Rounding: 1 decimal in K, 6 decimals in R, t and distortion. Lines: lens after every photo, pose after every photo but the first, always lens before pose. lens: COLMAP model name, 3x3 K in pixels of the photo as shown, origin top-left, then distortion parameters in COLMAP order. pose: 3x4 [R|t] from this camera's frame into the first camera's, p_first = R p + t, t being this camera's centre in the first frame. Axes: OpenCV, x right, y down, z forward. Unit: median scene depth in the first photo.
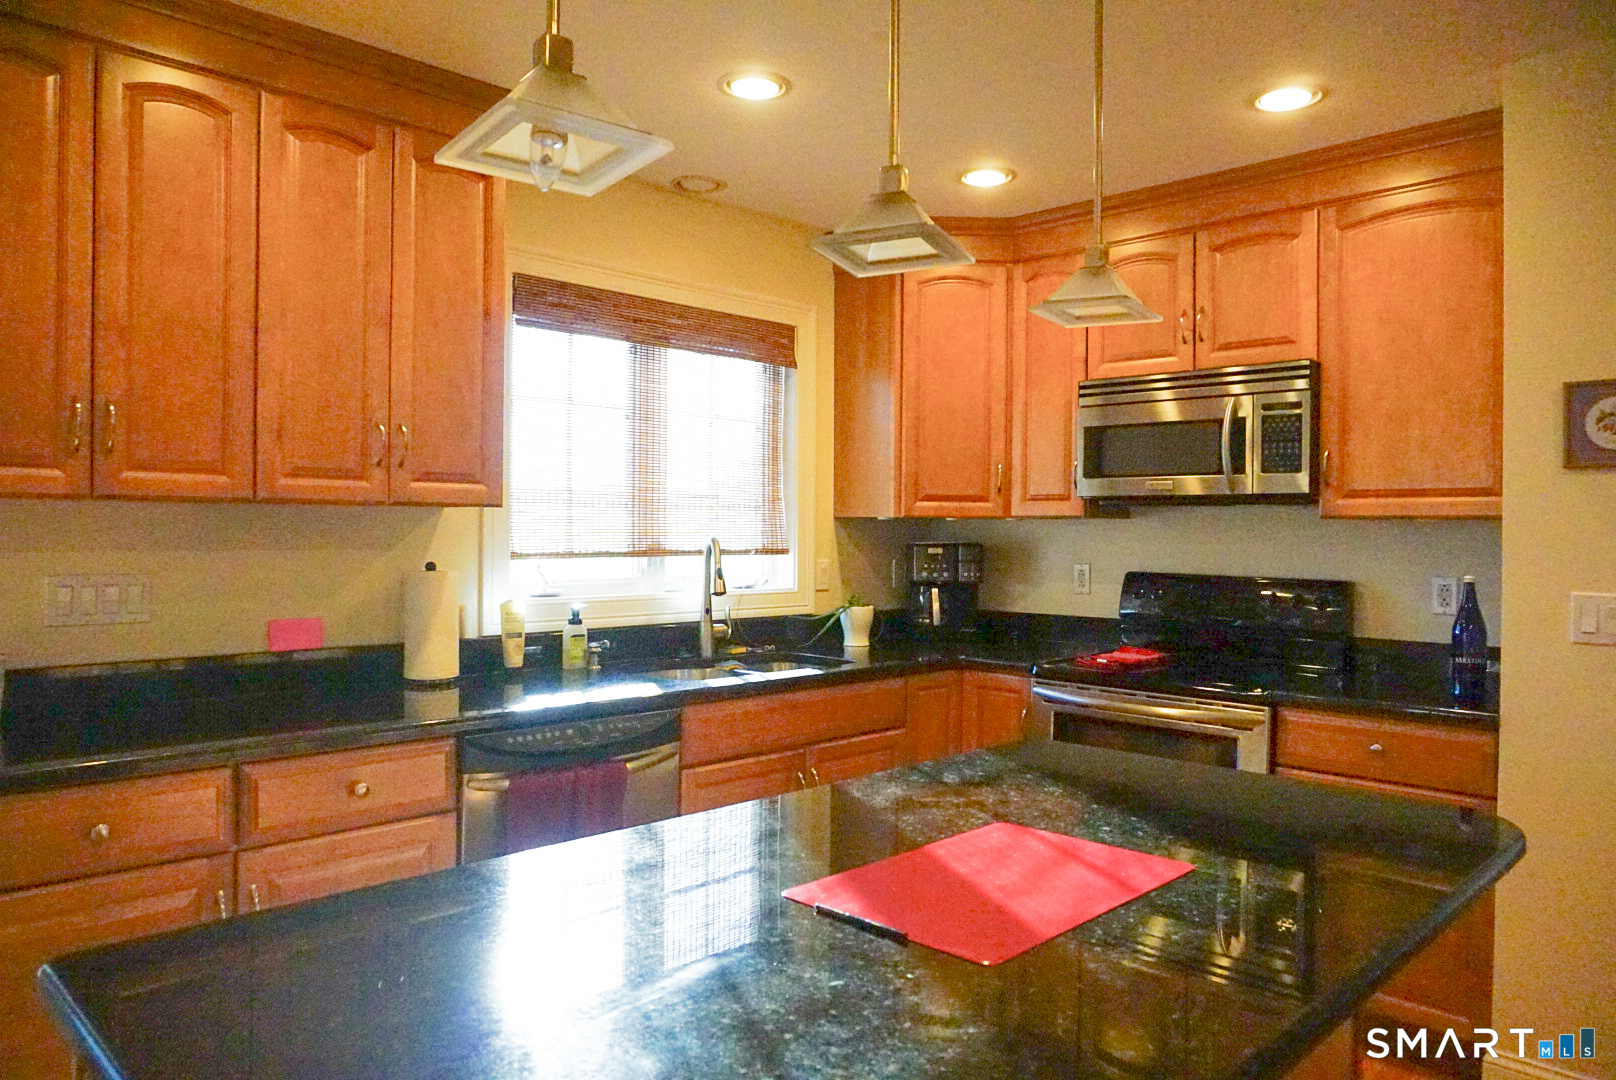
lens RADIAL K [[1085.8, 0, 807.5], [0, 1085.8, 538.6], [0, 0, 1]] dist [-0.024593, 0.004300]
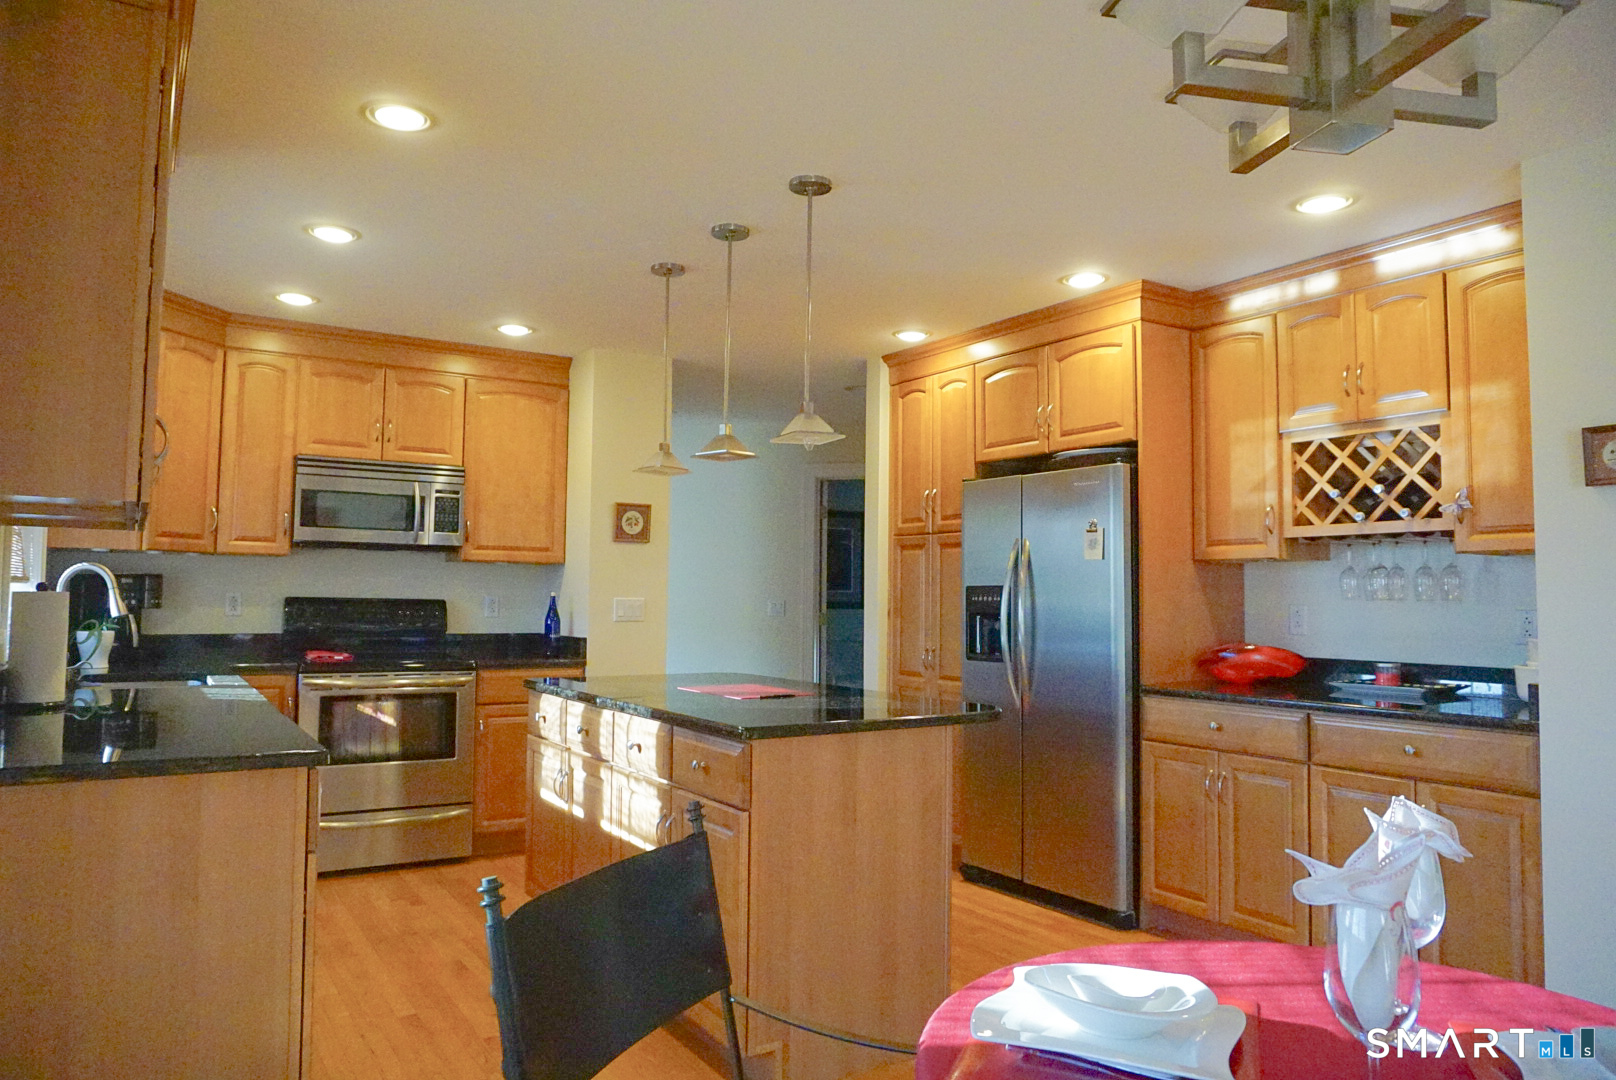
lens RADIAL K [[1085.8, 0, 807.2], [0, 1085.8, 535.9], [0, 0, 1]] dist [-0.024593, 0.004300]
pose [[0.222390, 0.049488, 0.973701, -1.020714], [-0.000782, 0.998720, -0.050581, 0.026257], [-0.974958, 0.010488, 0.222144, 0.096463]]
